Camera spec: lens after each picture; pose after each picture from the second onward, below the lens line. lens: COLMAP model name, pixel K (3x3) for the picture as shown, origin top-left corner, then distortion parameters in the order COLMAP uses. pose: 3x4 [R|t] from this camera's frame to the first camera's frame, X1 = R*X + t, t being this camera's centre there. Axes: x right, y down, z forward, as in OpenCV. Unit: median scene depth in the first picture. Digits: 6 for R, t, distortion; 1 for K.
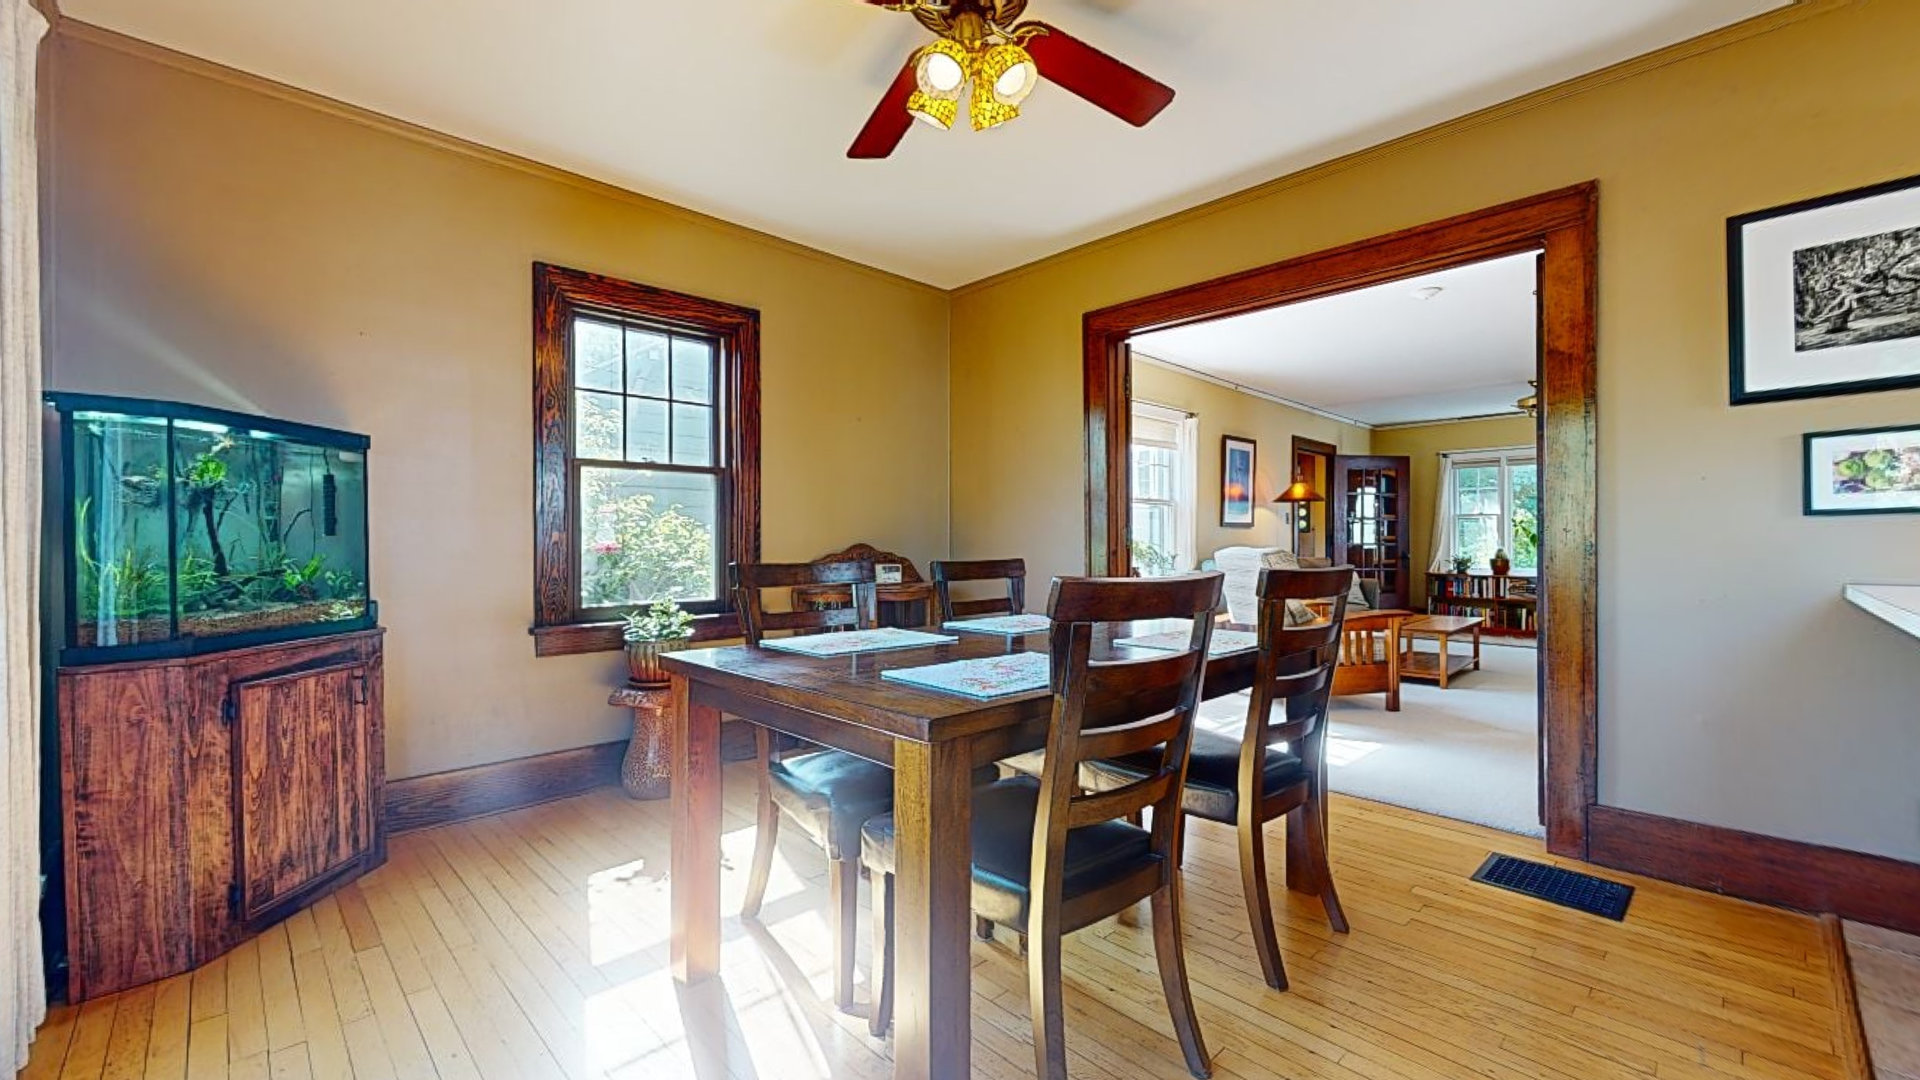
lens RADIAL K [[766.0, 0, 957.3], [0, 766.0, 528.6], [0, 0, 1]] dist [-0.002355, -0.000364]
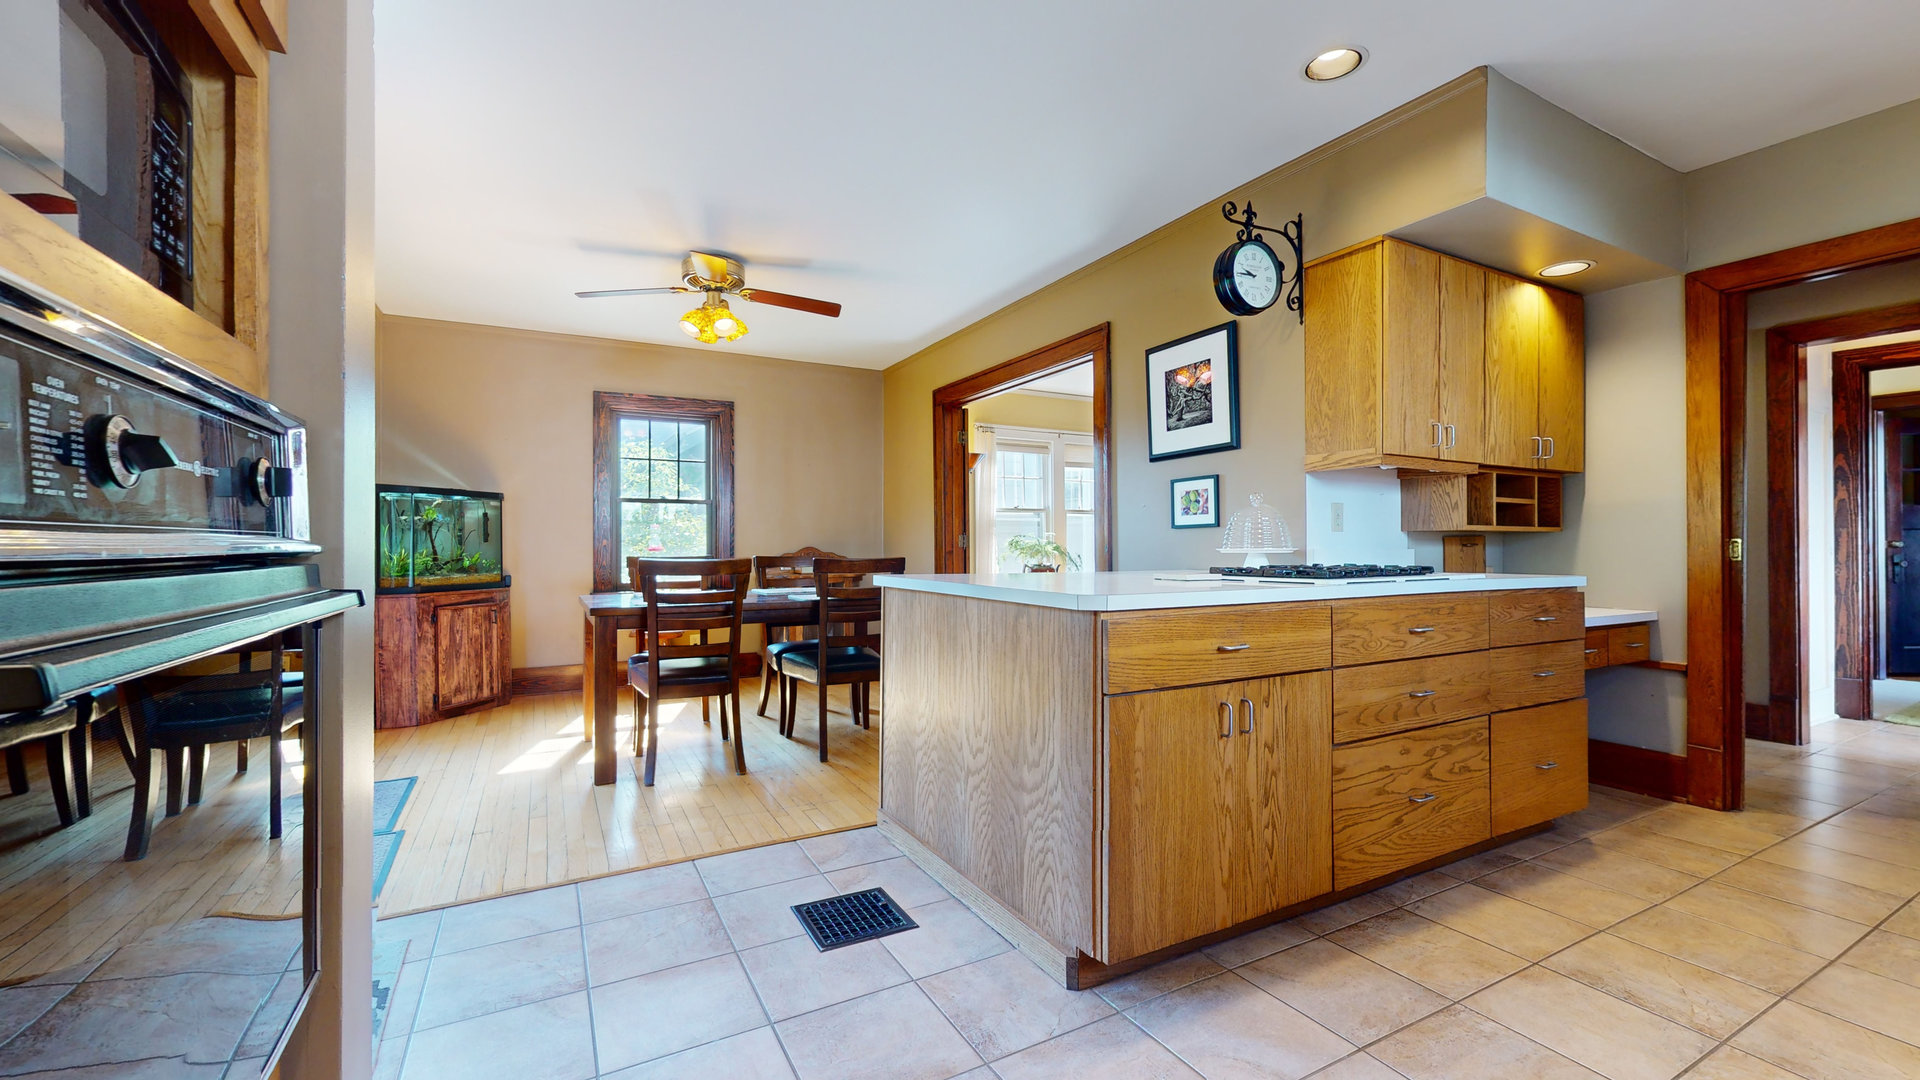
lens RADIAL K [[766.0, 0, 957.8], [0, 766.0, 527.4], [0, 0, 1]] dist [-0.002355, -0.000364]
pose [[0.964110, -0.007119, -0.265408, 1.059409], [0.004695, 0.999941, -0.009763, -0.005493], [0.265462, 0.008167, 0.964087, -0.721563]]
